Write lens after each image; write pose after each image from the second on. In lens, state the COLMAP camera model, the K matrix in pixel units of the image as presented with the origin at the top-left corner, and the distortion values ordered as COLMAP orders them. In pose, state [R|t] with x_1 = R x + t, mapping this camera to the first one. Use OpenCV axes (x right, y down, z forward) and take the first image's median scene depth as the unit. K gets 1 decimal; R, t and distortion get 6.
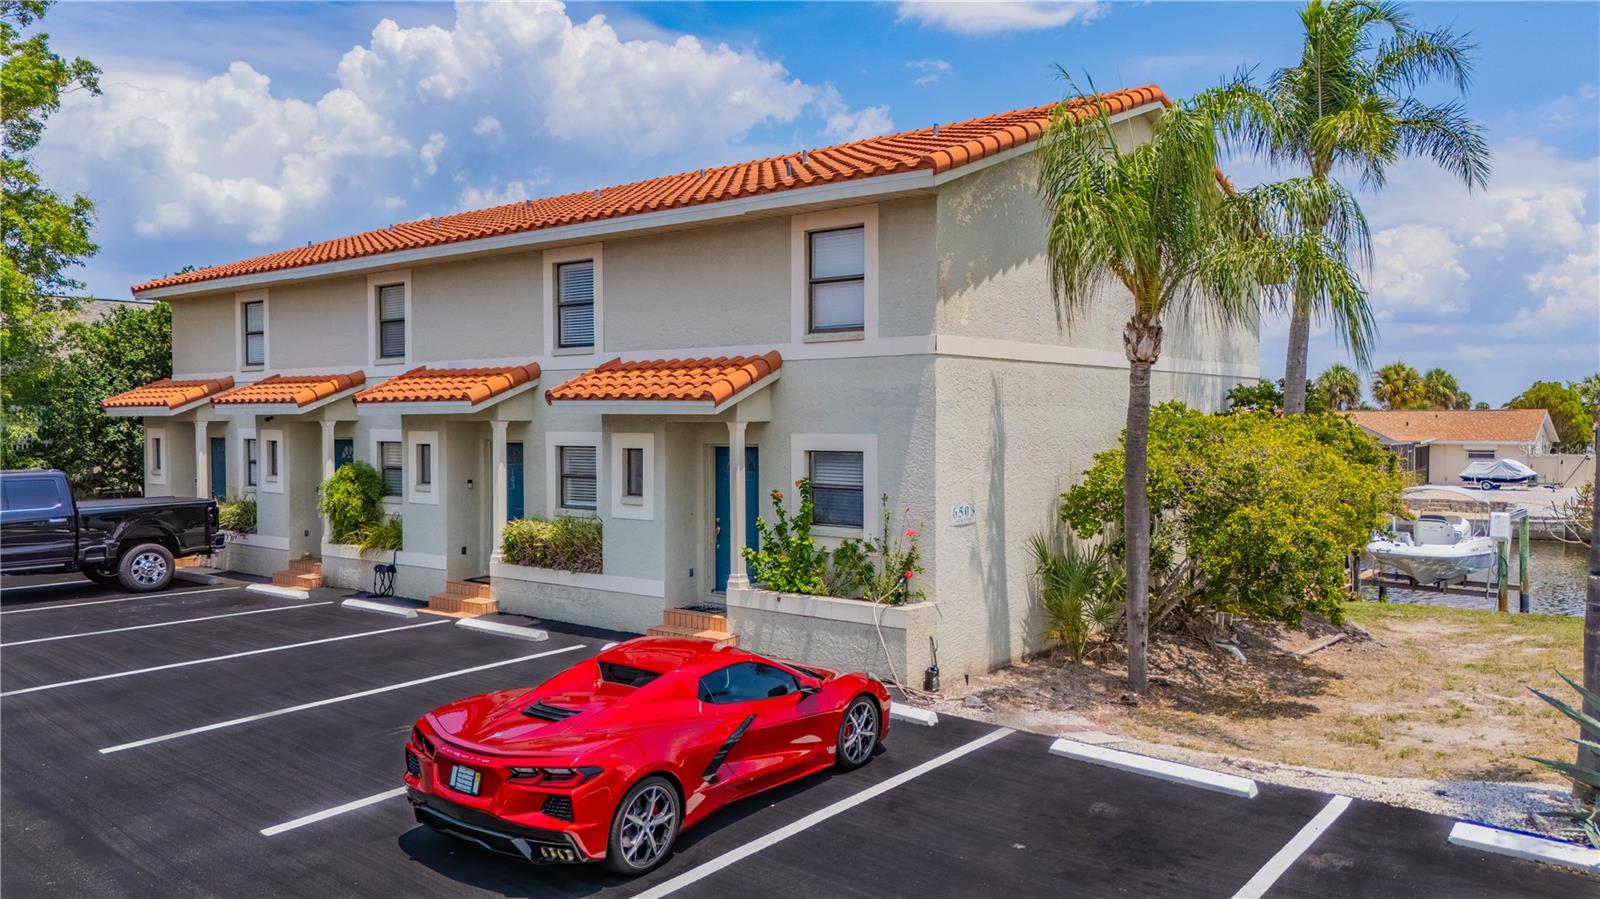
lens RADIAL K [[1175.6, 0, 800.0], [0, 1175.6, 449.5], [0, 0, 1]] dist [0.066174, -0.070436]
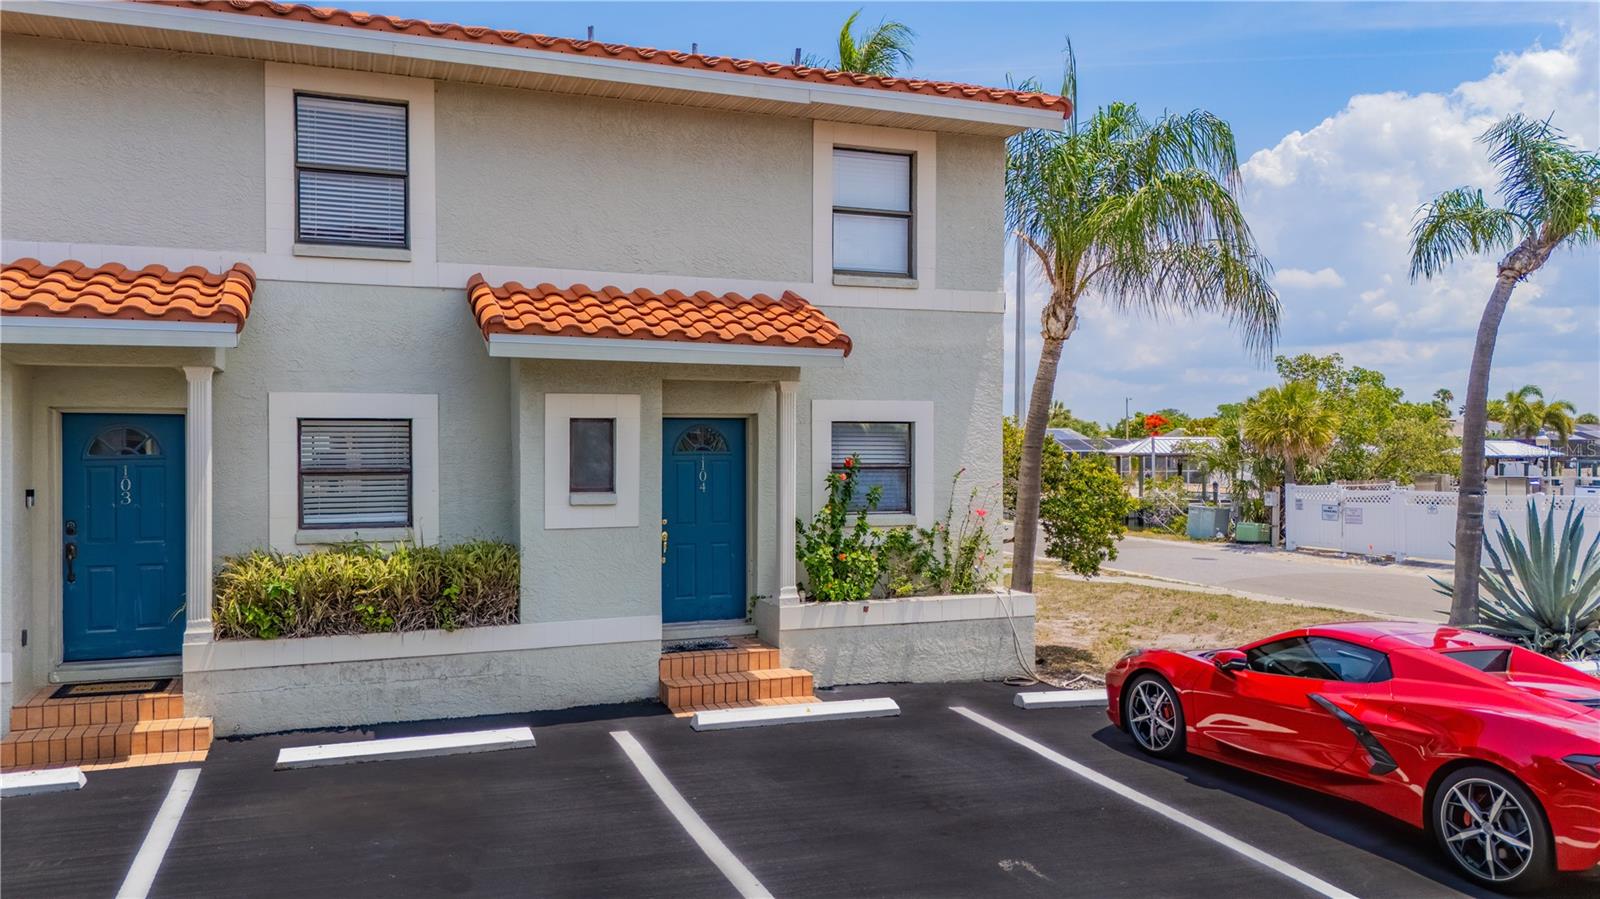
lens RADIAL K [[1175.6, 0, 800.0], [0, 1175.6, 449.5], [0, 0, 1]] dist [0.066174, -0.070436]
pose [[0.501769, -0.005710, 0.864983, -0.702415], [0.022128, 0.999736, -0.006236, 0.024840], [-0.864719, 0.022270, 0.501763, 0.632726]]
